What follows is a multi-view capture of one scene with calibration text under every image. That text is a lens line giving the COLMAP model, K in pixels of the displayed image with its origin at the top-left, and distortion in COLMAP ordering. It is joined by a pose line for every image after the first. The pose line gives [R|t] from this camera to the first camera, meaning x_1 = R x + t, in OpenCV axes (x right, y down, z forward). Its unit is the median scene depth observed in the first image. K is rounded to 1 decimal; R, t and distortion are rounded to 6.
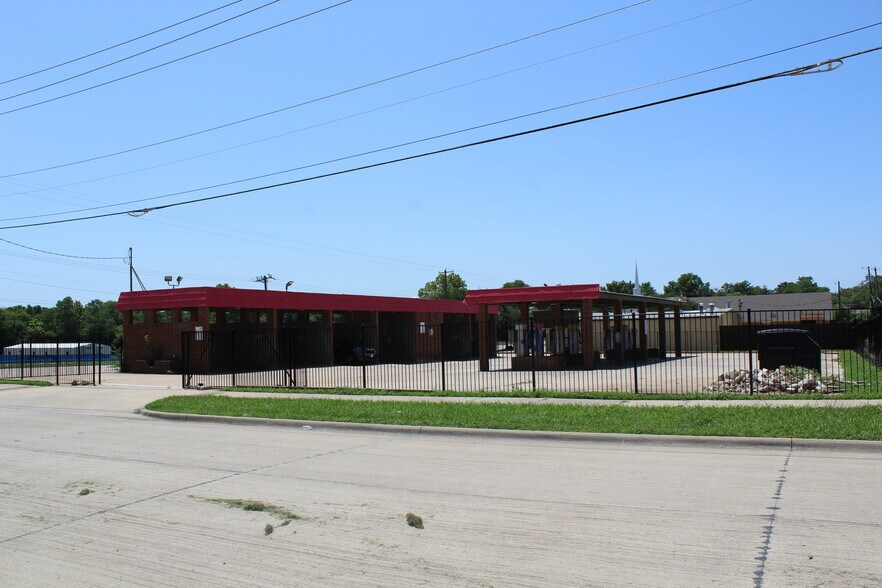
lens RADIAL K [[692.9, 0, 438.8], [0, 692.9, 293.6], [0, 0, 1]] dist [-0.019667, 0.006424]
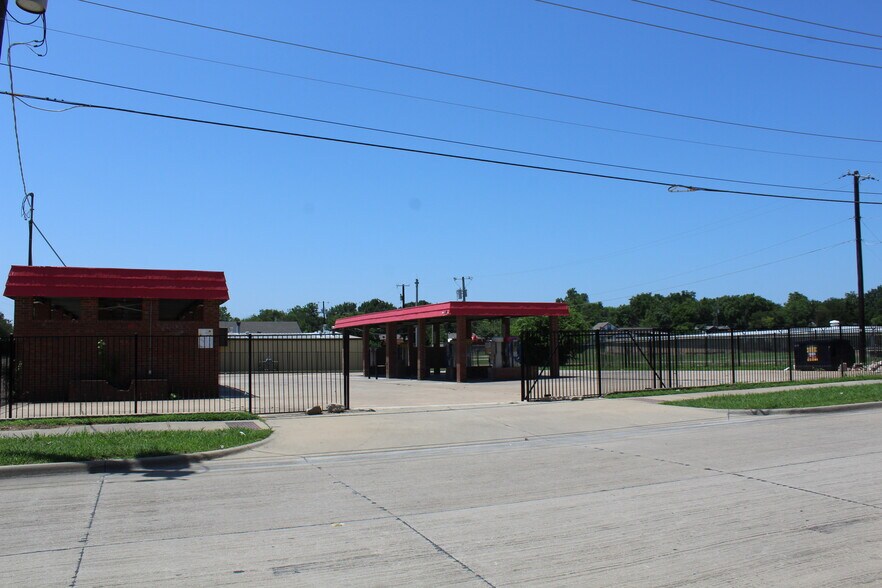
lens RADIAL K [[692.9, 0, 438.8], [0, 692.9, 293.6], [0, 0, 1]] dist [-0.019667, 0.006424]
pose [[0.597839, 0.072061, 0.798371, -1.071466], [-0.037608, 0.997376, -0.061862, 0.065480], [-0.800734, 0.006958, 0.598980, 0.596435]]
